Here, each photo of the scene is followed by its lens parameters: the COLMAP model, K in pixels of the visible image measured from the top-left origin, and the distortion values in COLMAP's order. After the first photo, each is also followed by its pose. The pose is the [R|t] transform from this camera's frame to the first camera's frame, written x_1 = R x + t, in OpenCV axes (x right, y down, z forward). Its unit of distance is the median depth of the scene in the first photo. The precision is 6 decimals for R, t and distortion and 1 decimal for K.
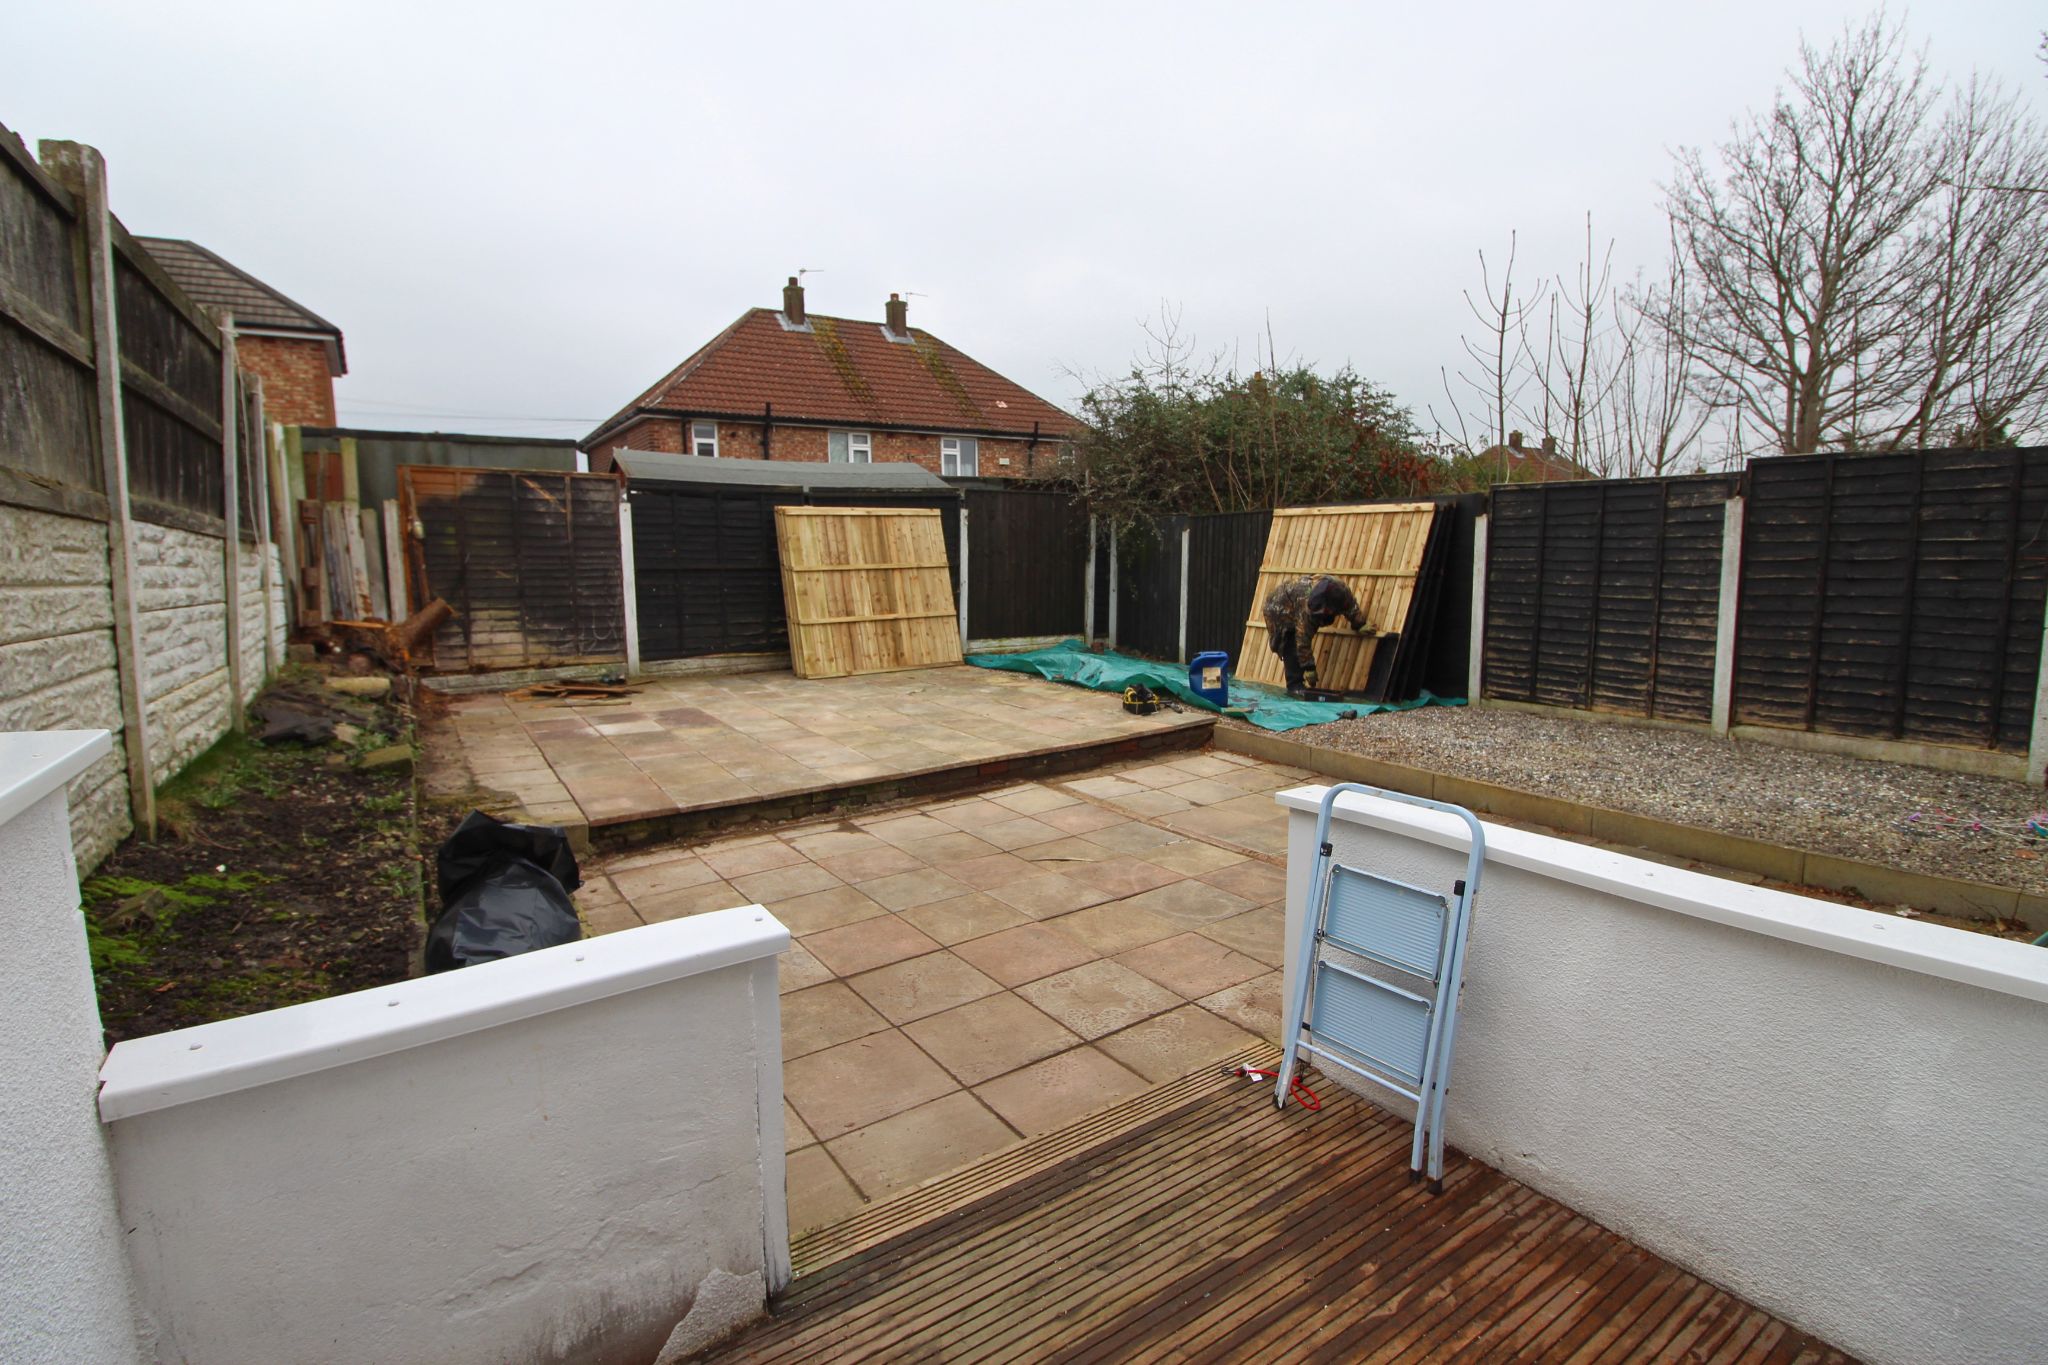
lens RADIAL K [[945.0, 0, 1019.7], [0, 945.0, 676.6], [0, 0, 1]] dist [-0.020709, -0.000779]
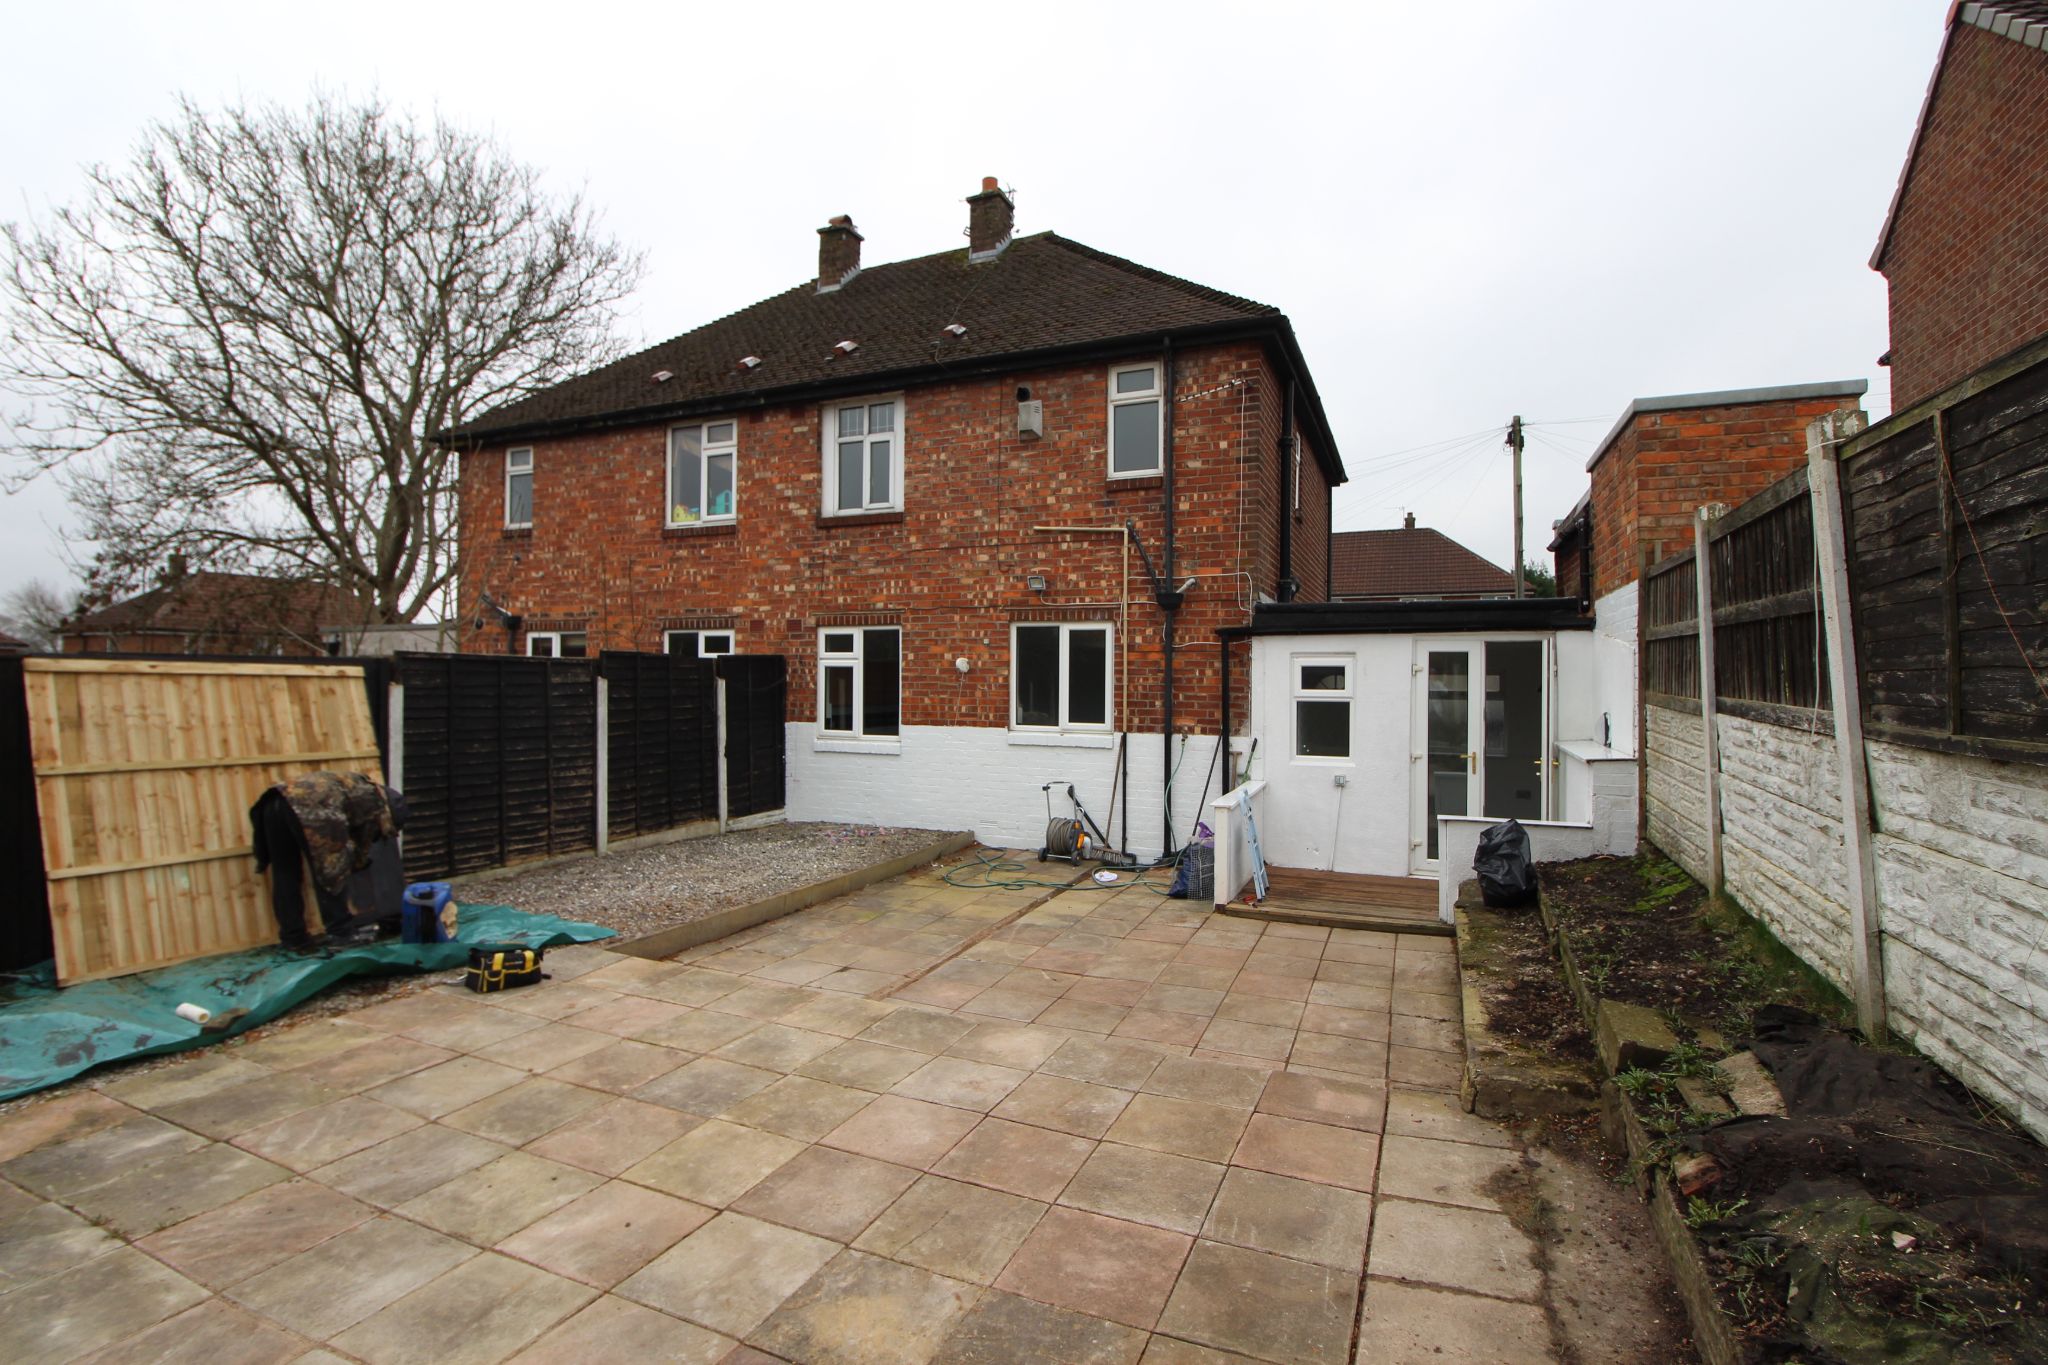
lens RADIAL K [[945.0, 0, 1019.7], [0, 945.0, 676.6], [0, 0, 1]] dist [-0.020709, -0.000779]
pose [[-0.539767, 0.016387, 0.841655, -0.774686], [0.115358, 0.991818, 0.054671, -0.213542], [-0.833873, 0.126601, -0.537241, 1.323777]]
